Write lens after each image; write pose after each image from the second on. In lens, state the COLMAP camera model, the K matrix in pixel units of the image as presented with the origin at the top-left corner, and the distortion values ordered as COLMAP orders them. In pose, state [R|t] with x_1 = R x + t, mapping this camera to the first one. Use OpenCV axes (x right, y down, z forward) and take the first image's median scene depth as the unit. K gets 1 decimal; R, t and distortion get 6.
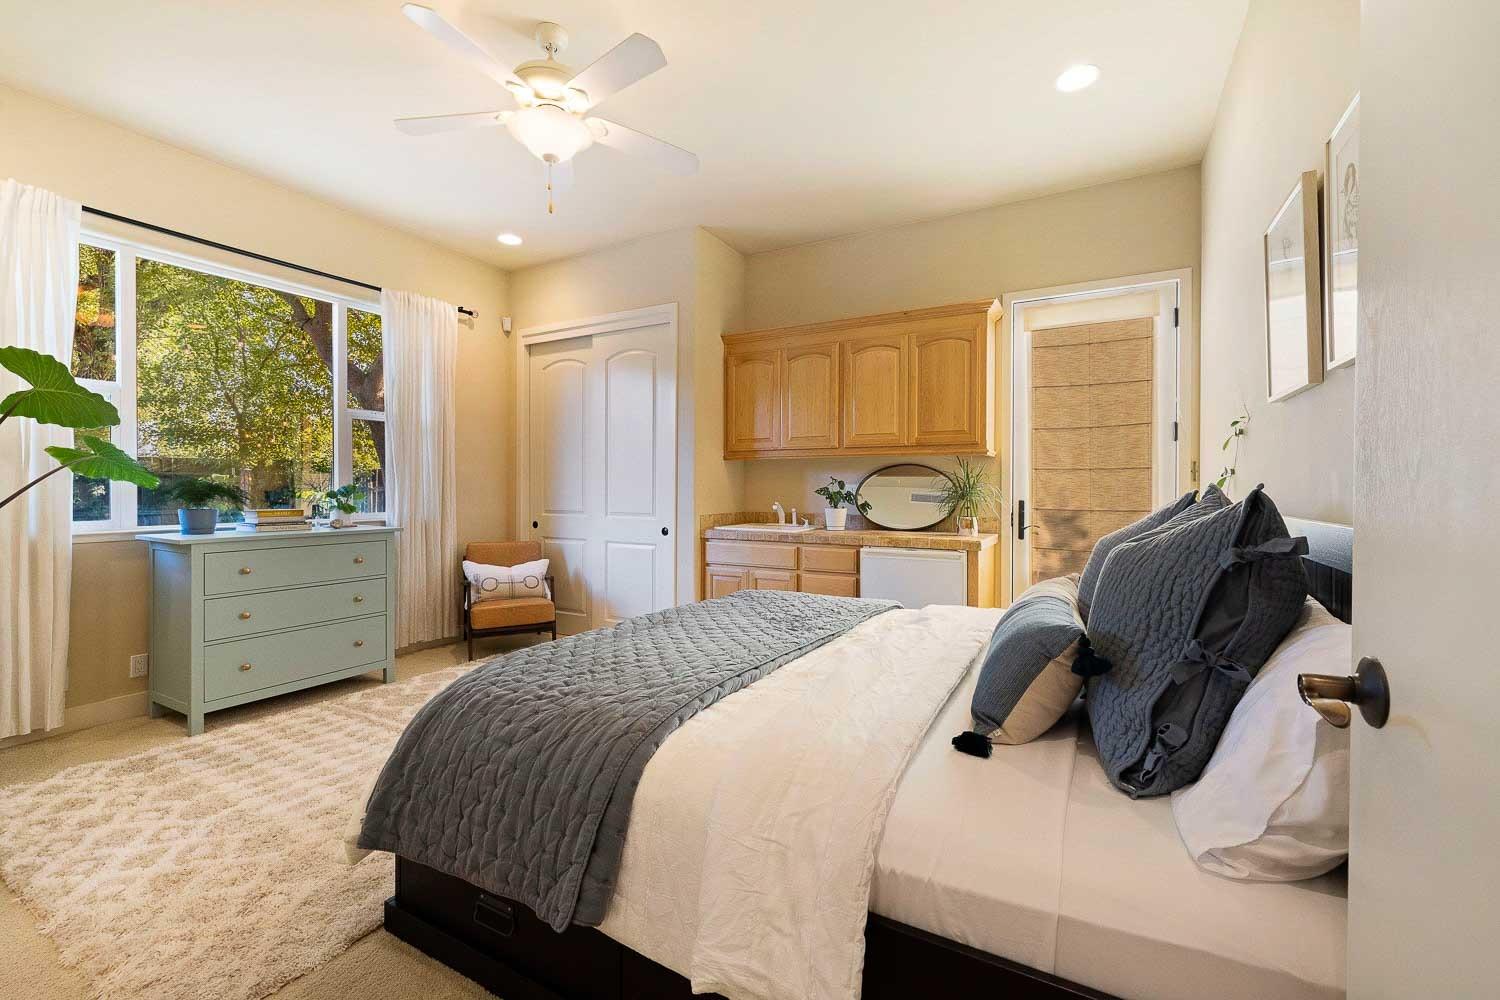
lens RADIAL K [[627.7, 0, 743.9], [0, 627.7, 493.3], [0, 0, 1]] dist [-0.001712, 0.000395]
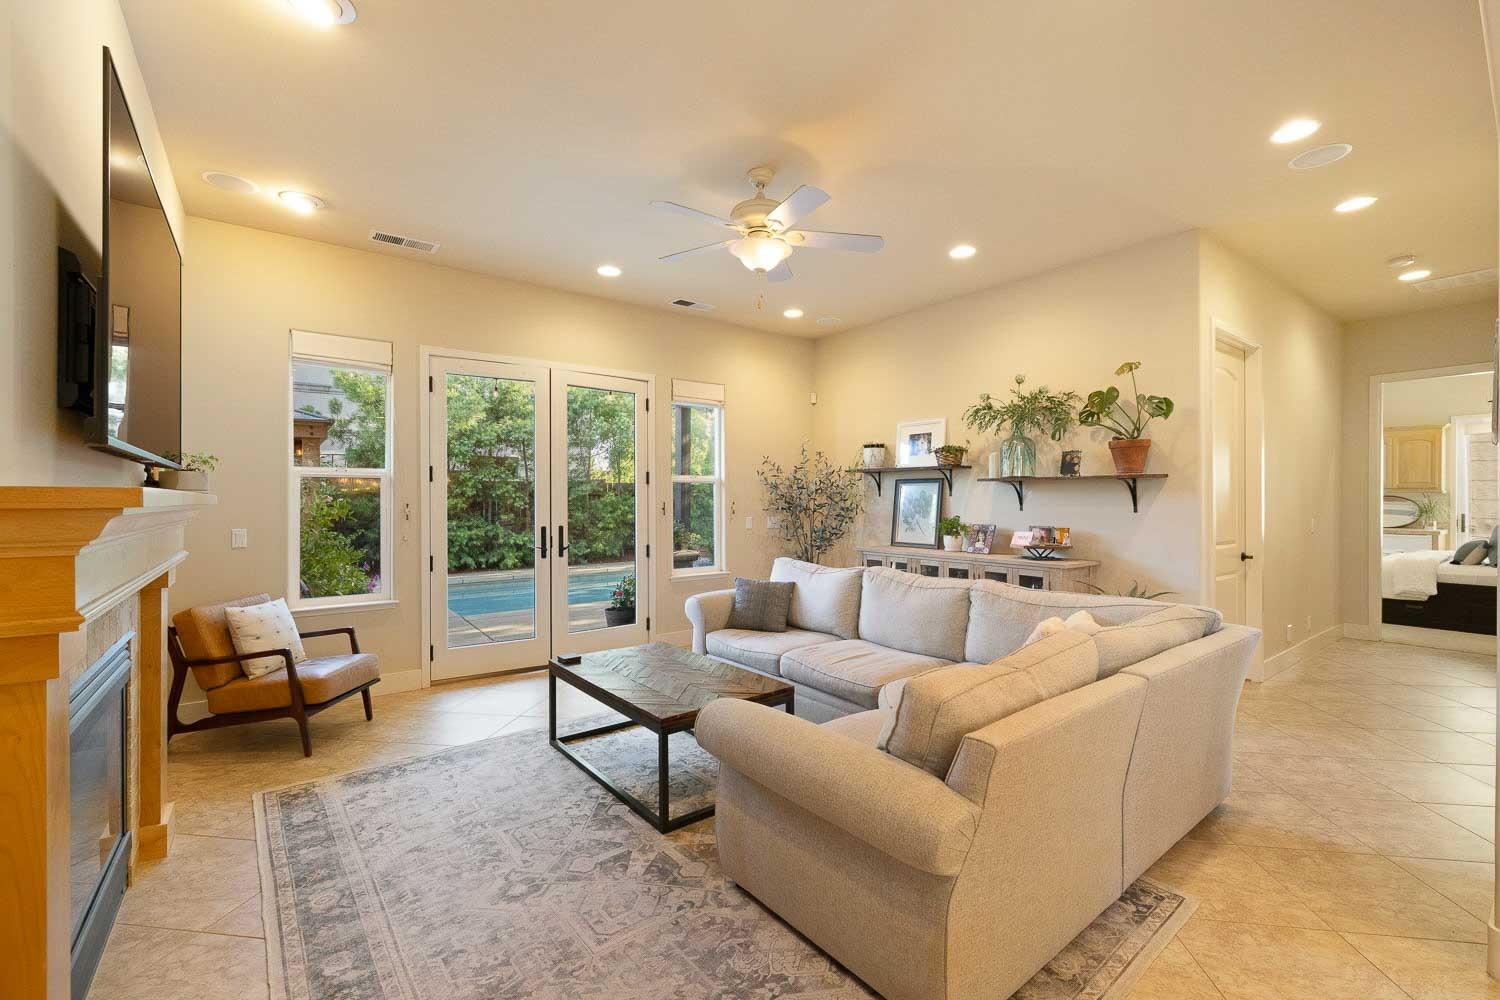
lens RADIAL K [[627.7, 0, 744.5], [0, 627.7, 498.9], [0, 0, 1]] dist [-0.001712, 0.000395]
pose [[0.911647, -0.000127, -0.410974, -0.925981], [-0.000289, 1.000000, -0.000951, -0.037302], [0.410974, 0.000985, 0.911646, -1.982634]]
